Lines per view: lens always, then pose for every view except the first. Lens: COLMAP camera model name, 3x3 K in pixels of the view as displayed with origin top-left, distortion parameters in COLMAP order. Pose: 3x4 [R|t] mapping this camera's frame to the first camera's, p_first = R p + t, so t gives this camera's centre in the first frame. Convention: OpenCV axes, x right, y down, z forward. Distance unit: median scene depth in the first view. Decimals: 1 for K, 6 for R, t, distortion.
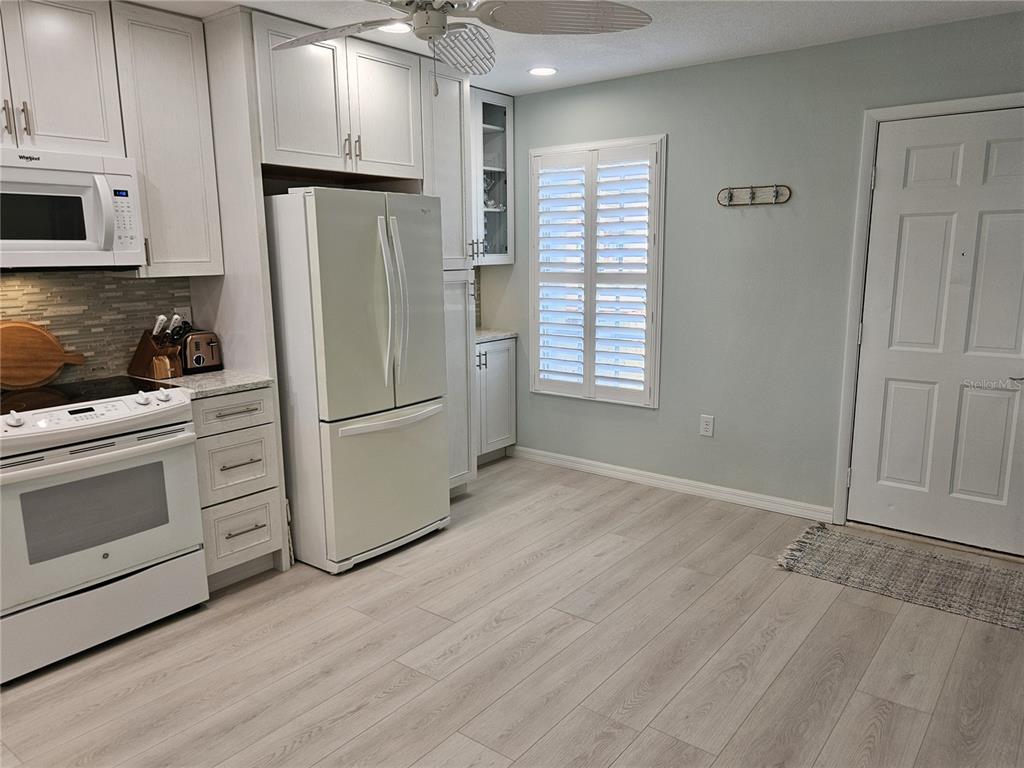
lens RADIAL K [[734.7, 0, 510.4], [0, 734.7, 385.1], [0, 0, 1]] dist [0.055605, -0.011223]
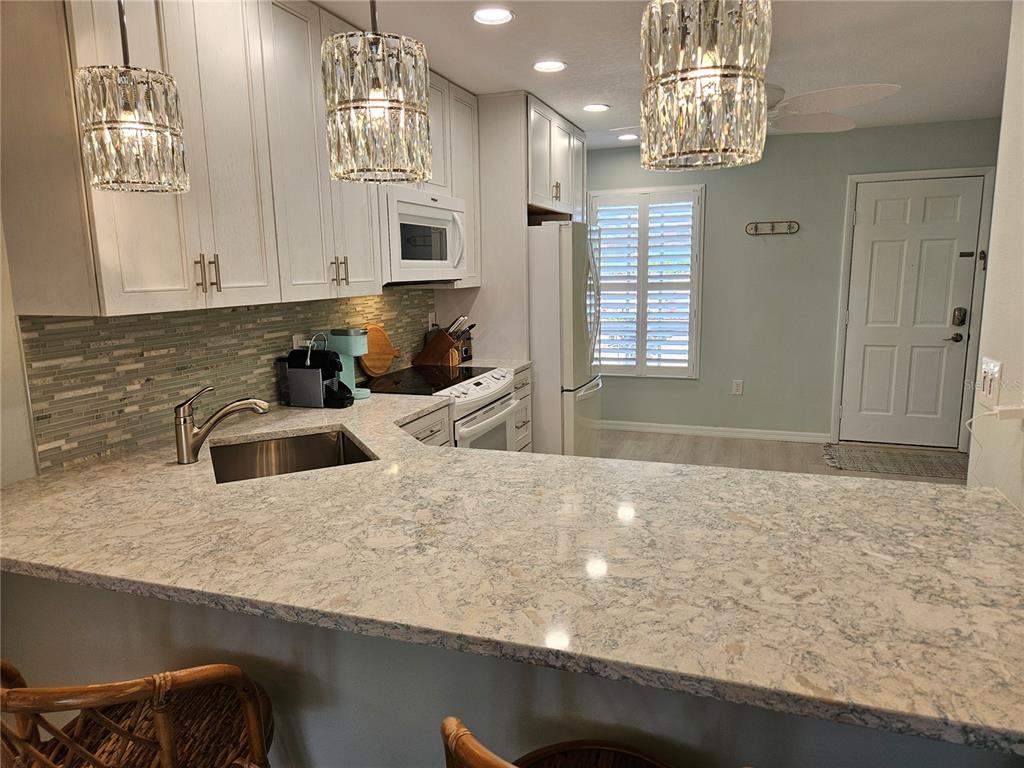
lens RADIAL K [[670.1, 0, 516.5], [0, 670.1, 387.0], [0, 0, 1]] dist [0.036351, 0.001030]
pose [[0.953167, -0.061578, 0.296109, -0.568878], [0.065310, 0.997861, -0.002717, 0.031658], [-0.295308, 0.021929, 0.955150, -0.129470]]
